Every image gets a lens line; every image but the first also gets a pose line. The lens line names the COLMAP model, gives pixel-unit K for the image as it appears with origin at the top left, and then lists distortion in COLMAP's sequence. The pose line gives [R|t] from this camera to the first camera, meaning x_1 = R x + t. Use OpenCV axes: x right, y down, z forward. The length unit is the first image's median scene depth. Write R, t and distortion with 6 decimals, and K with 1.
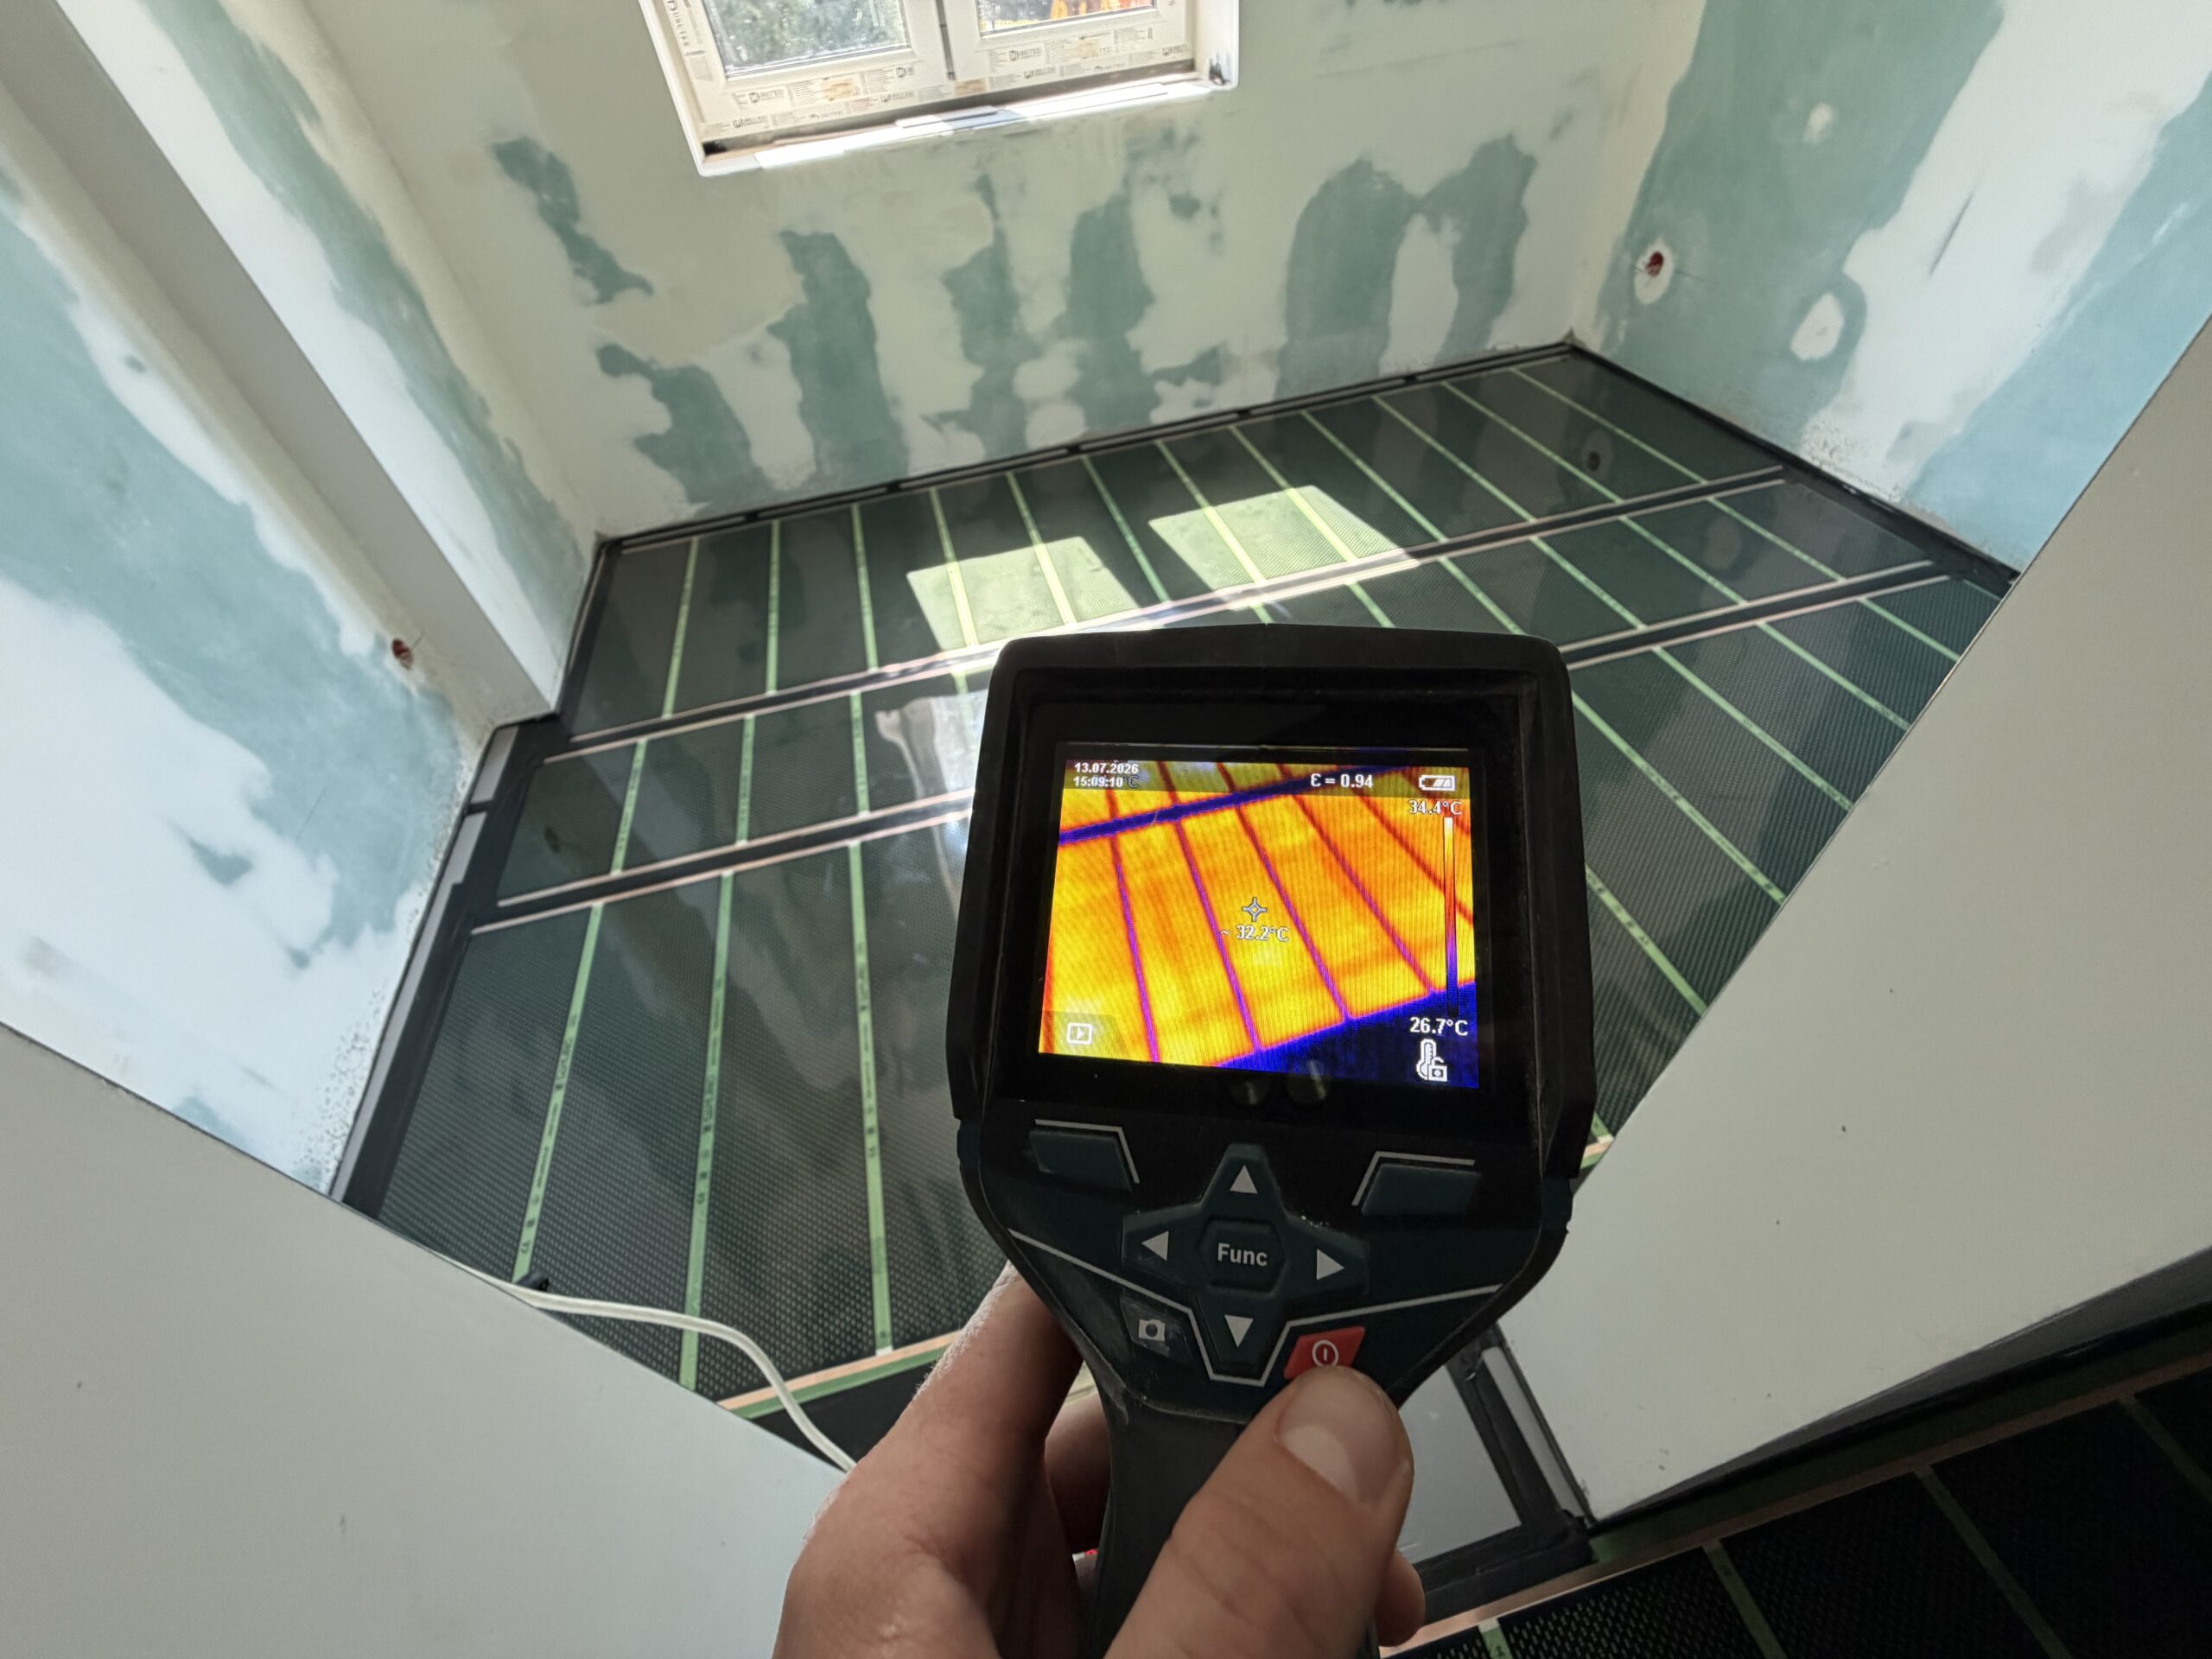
lens RADIAL K [[891.1, 0, 1114.9], [0, 891.1, 845.0], [0, 0, 1]] dist [0.002362, 0.000871]
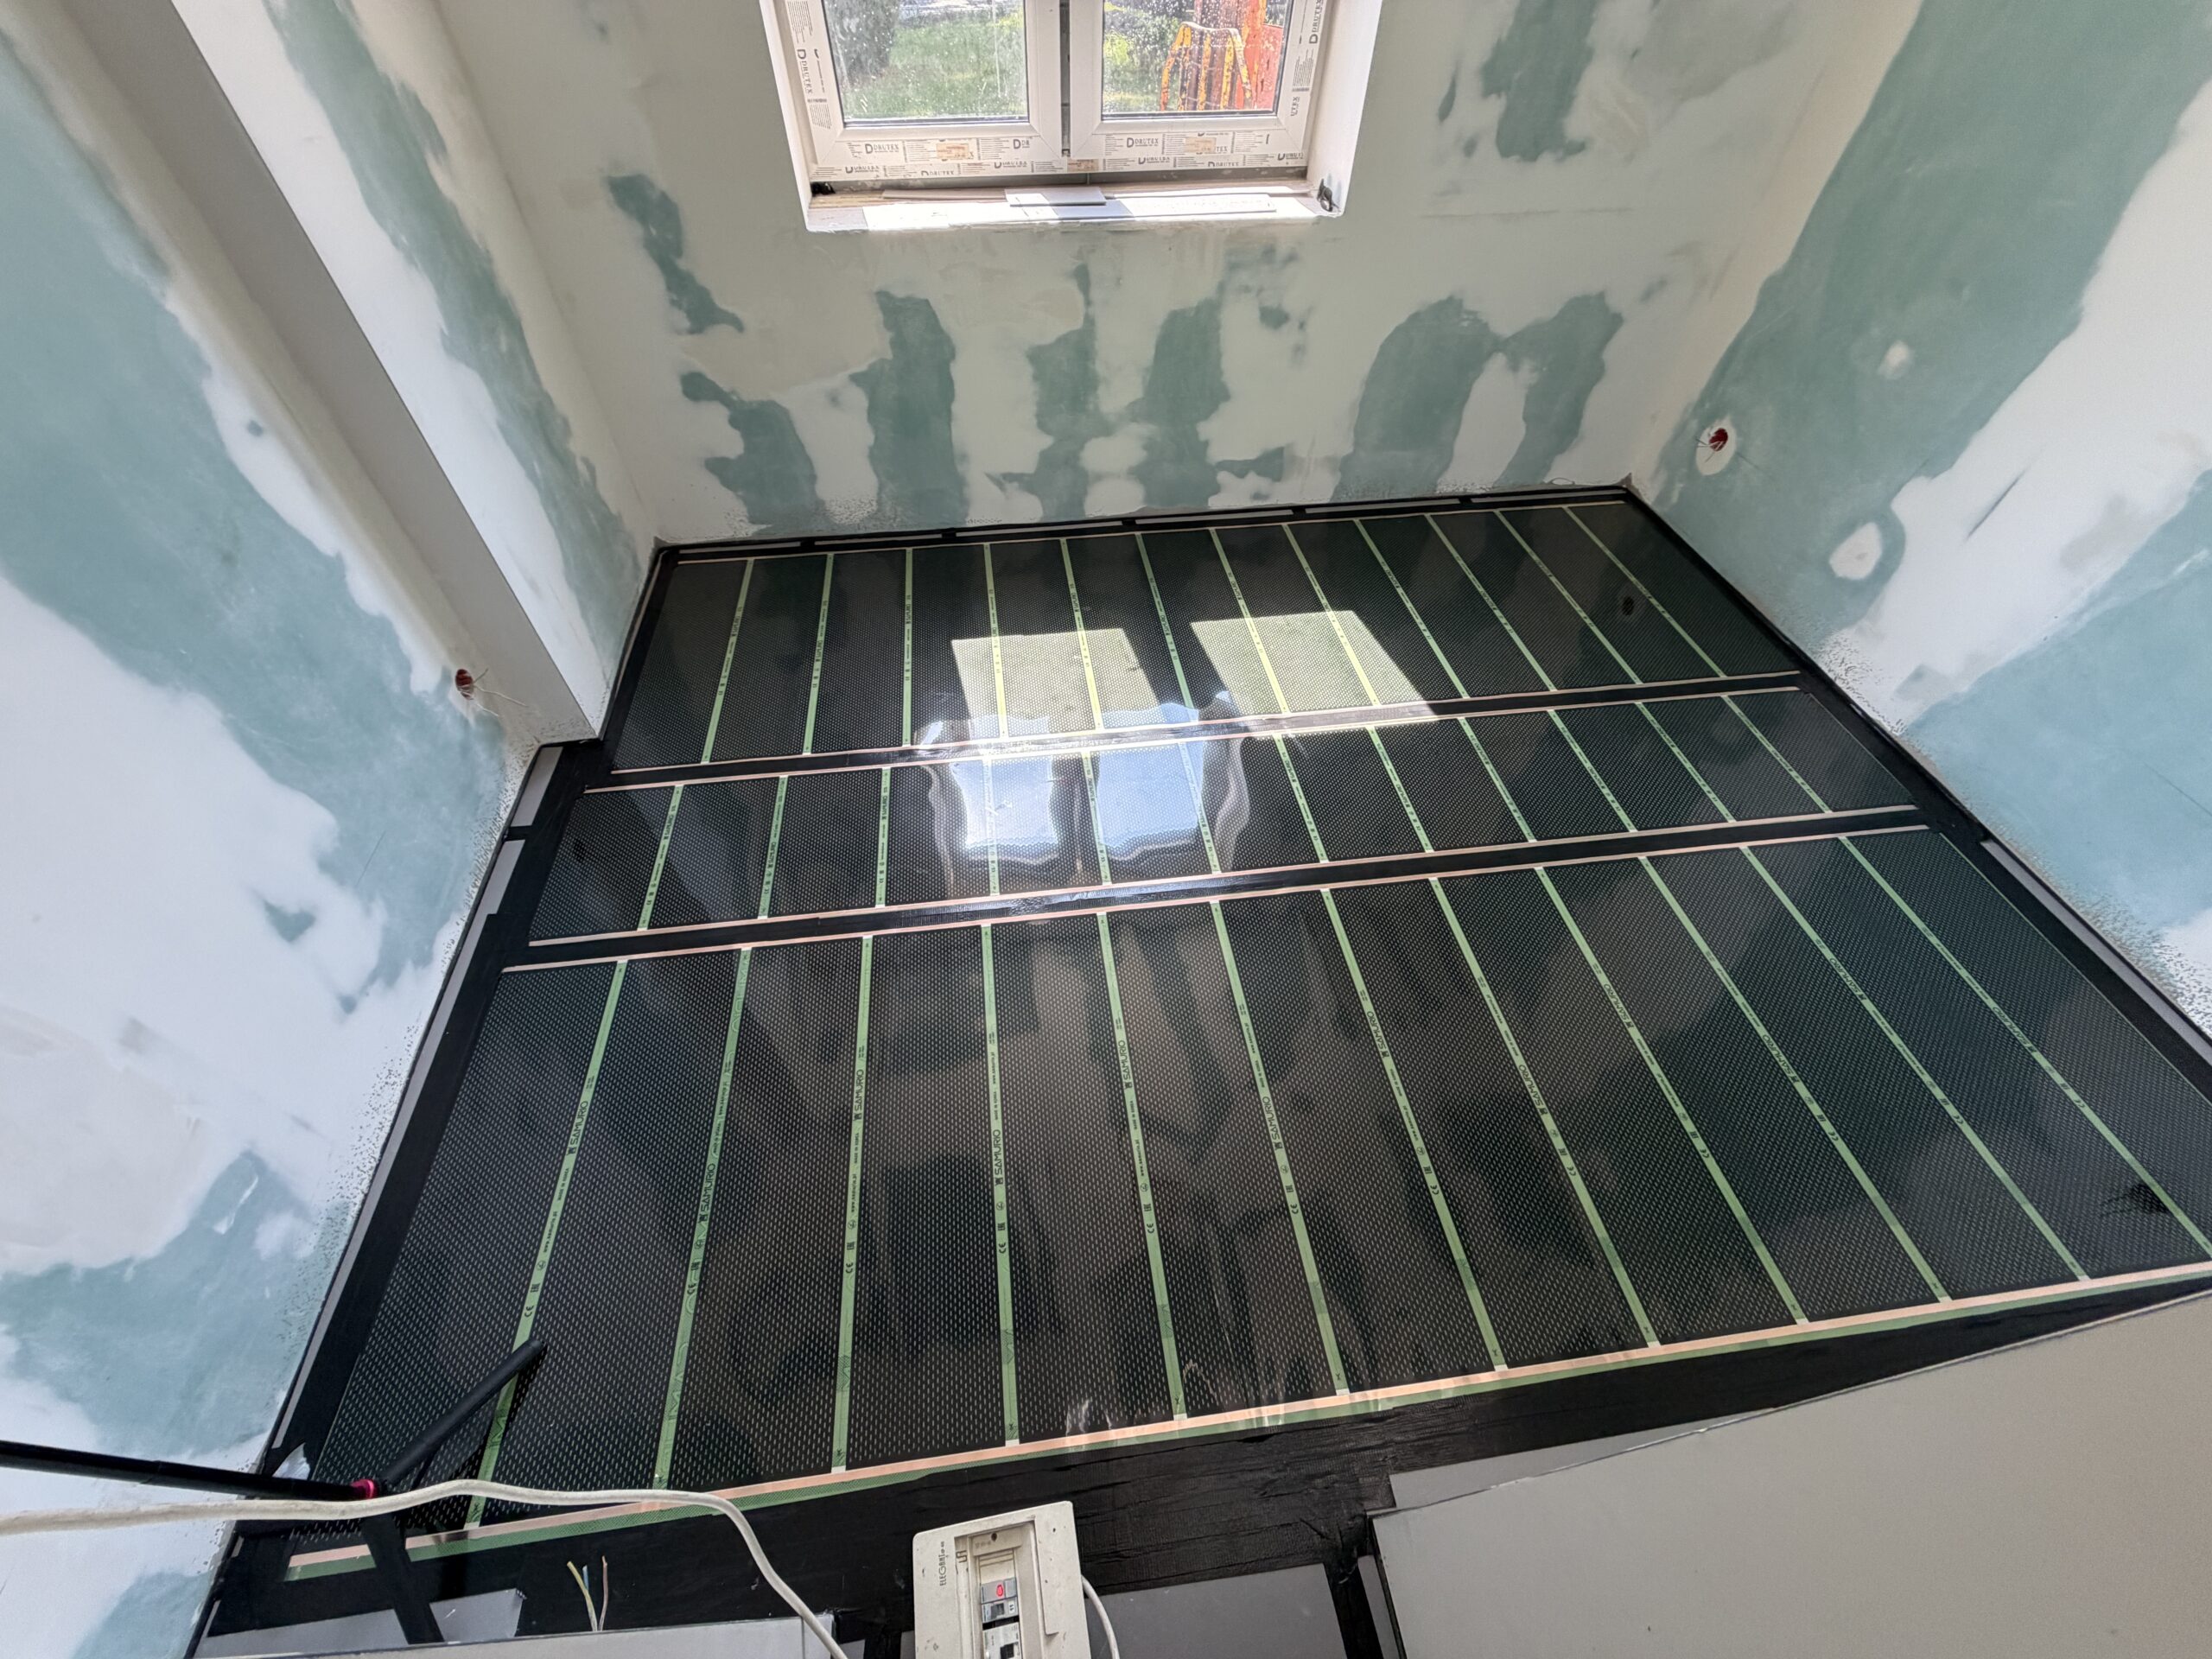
lens RADIAL K [[891.1, 0, 1111.9], [0, 891.1, 818.2], [0, 0, 1]] dist [0.002362, 0.000871]
pose [[0.988097, 0.153458, 0.010734, -0.031122], [-0.153812, 0.986712, 0.052352, -0.204506], [-0.002557, -0.053379, 0.998571, -0.049098]]
